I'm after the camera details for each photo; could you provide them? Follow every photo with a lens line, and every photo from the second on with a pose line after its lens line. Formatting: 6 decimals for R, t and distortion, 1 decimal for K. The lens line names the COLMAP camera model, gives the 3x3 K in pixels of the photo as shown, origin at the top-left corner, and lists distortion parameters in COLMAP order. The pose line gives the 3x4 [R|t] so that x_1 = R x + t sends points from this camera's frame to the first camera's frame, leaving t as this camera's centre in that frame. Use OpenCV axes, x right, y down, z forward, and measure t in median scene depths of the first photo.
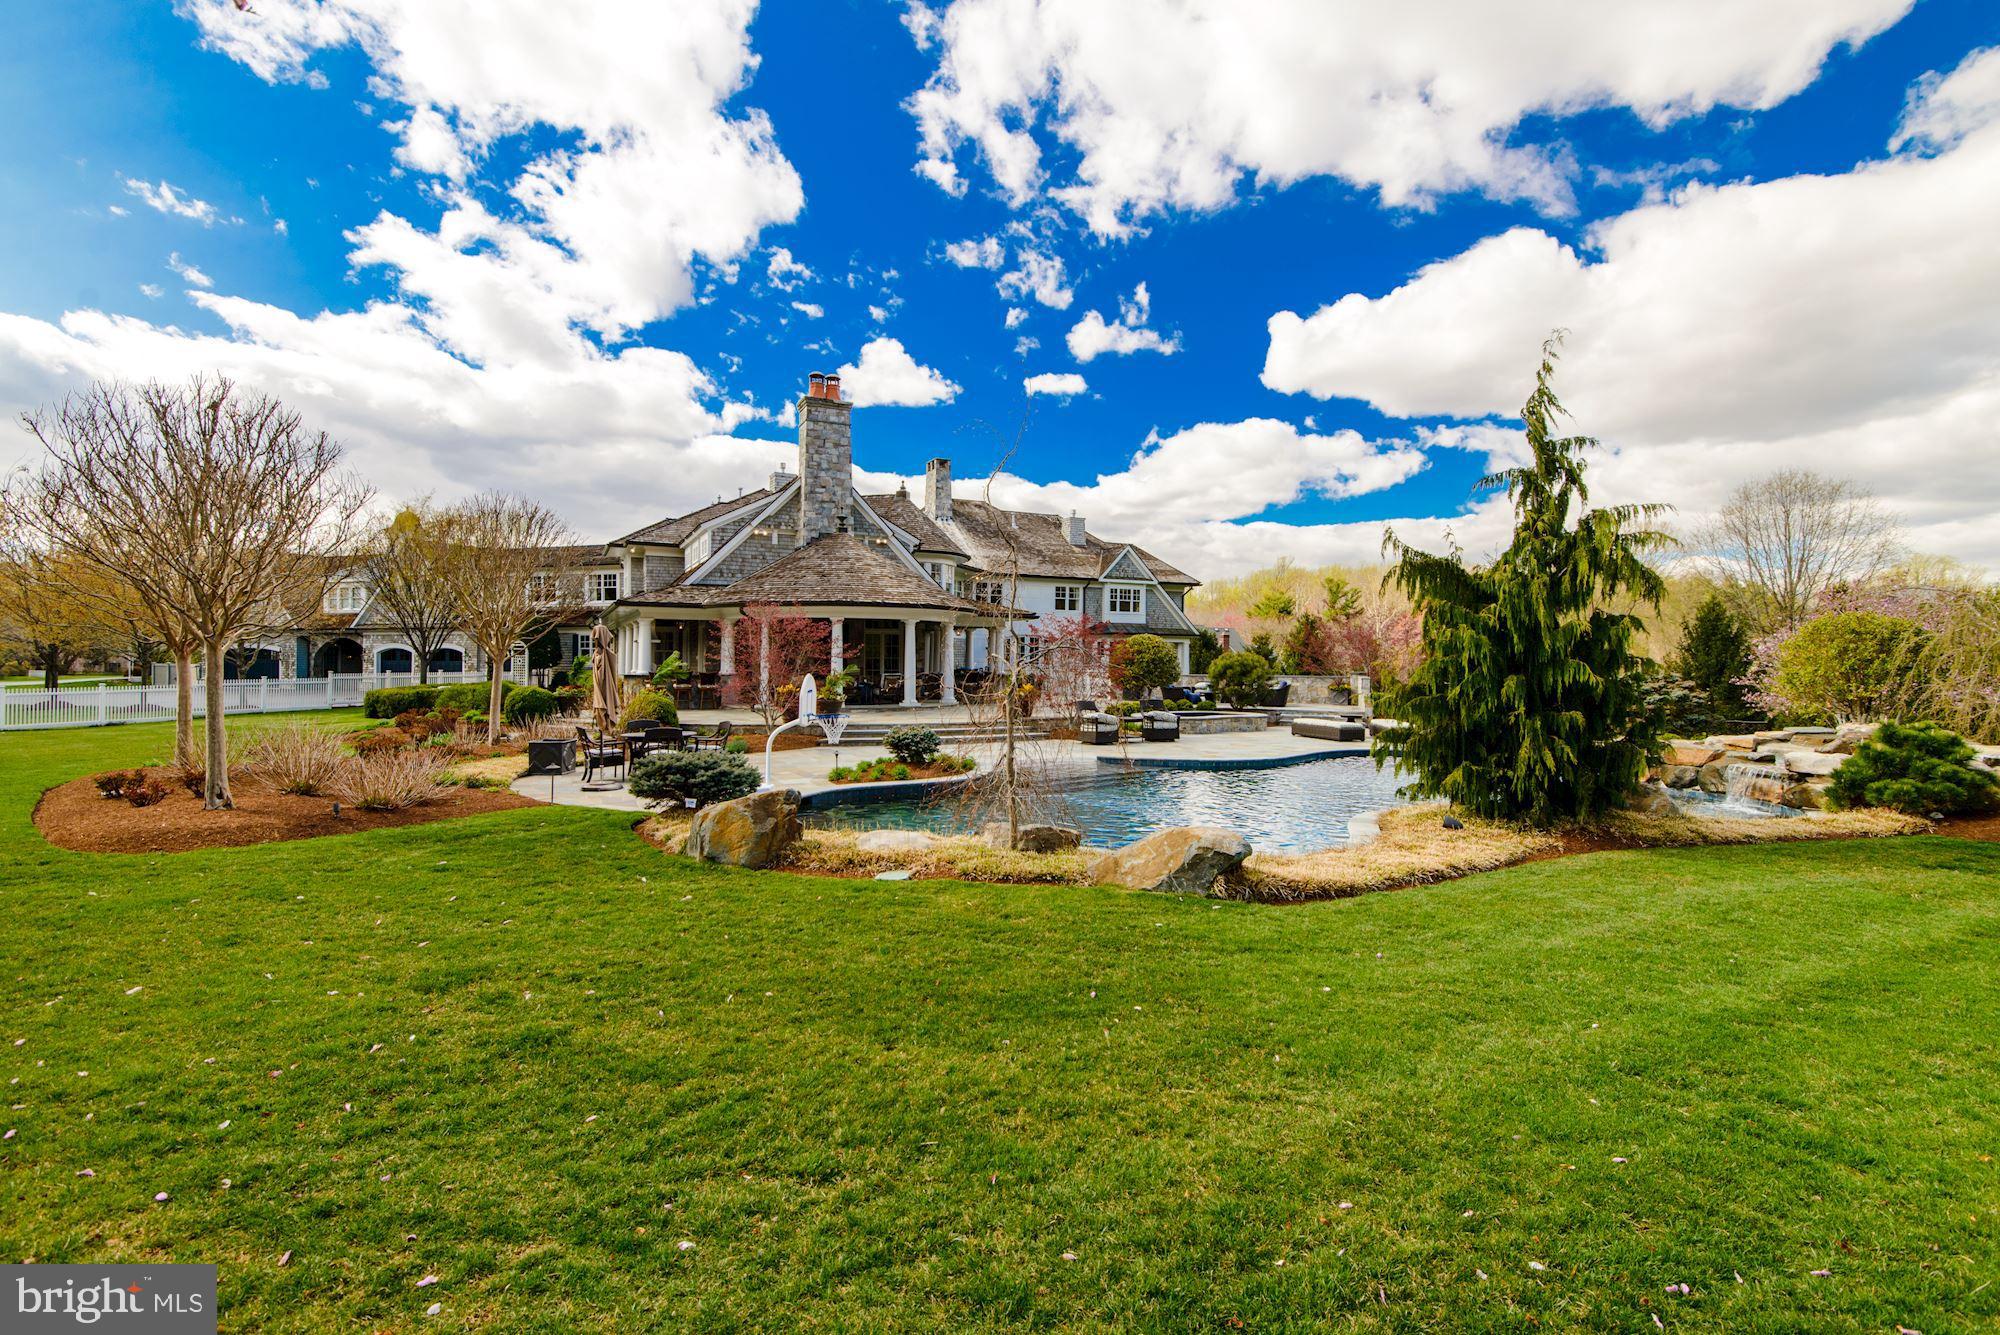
lens RADIAL K [[865.4, 0, 1000.0], [0, 865.4, 667.5], [0, 0, 1]] dist [0.027246, 0.000055]
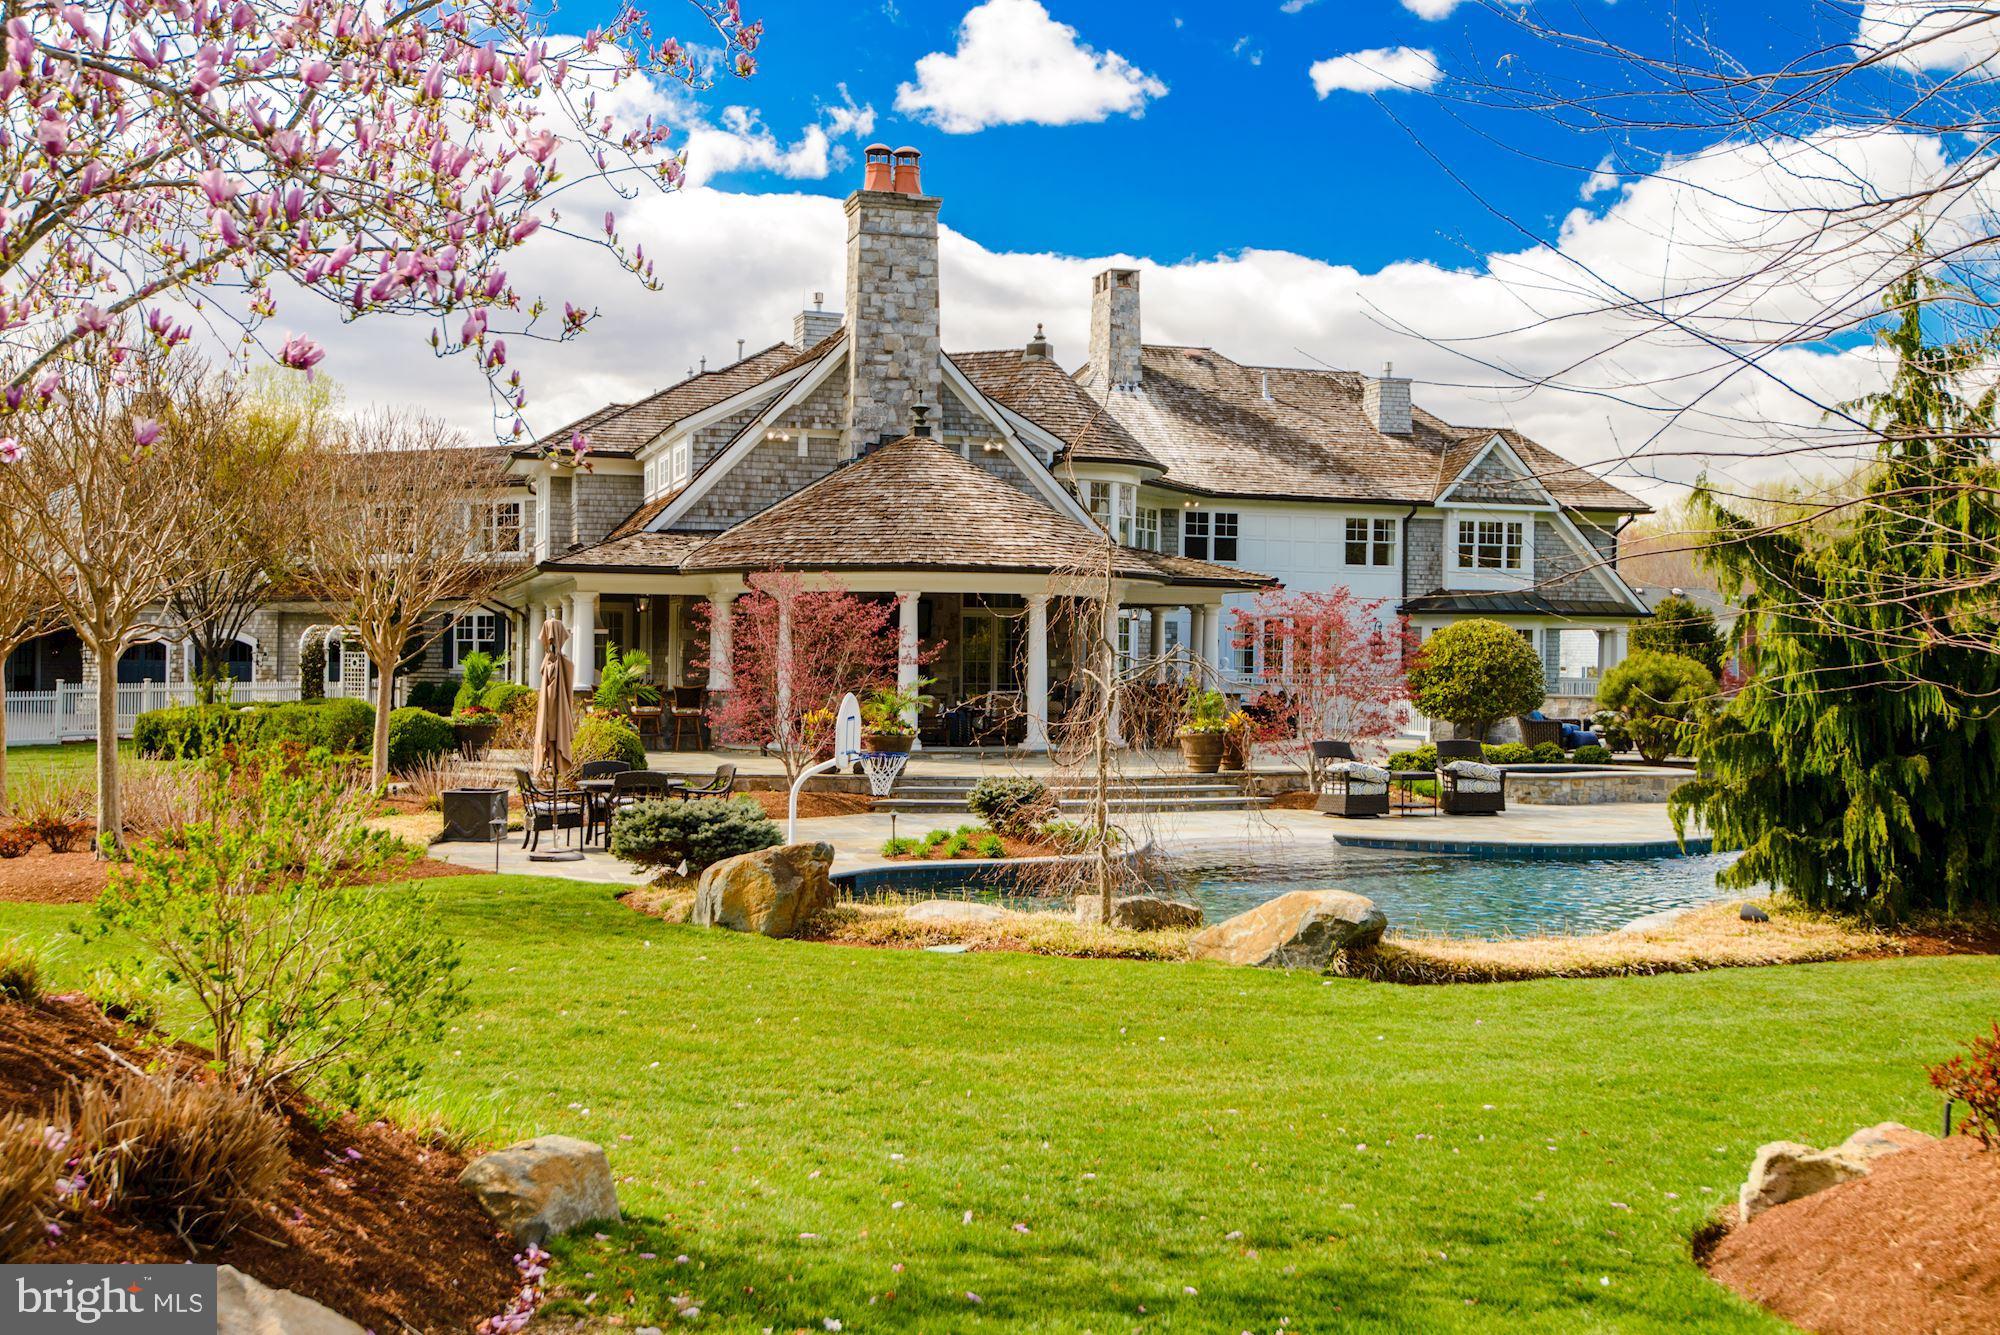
lens RADIAL K [[1961.3, 0, 1000.0], [0, 1961.3, 667.5], [0, 0, 1]] dist [-0.021190, -0.020762]
pose [[0.988381, 0.004309, -0.151934, 0.062881], [-0.004865, 0.999983, -0.003284, -0.003901], [0.151917, 0.003985, 0.988385, -0.245024]]
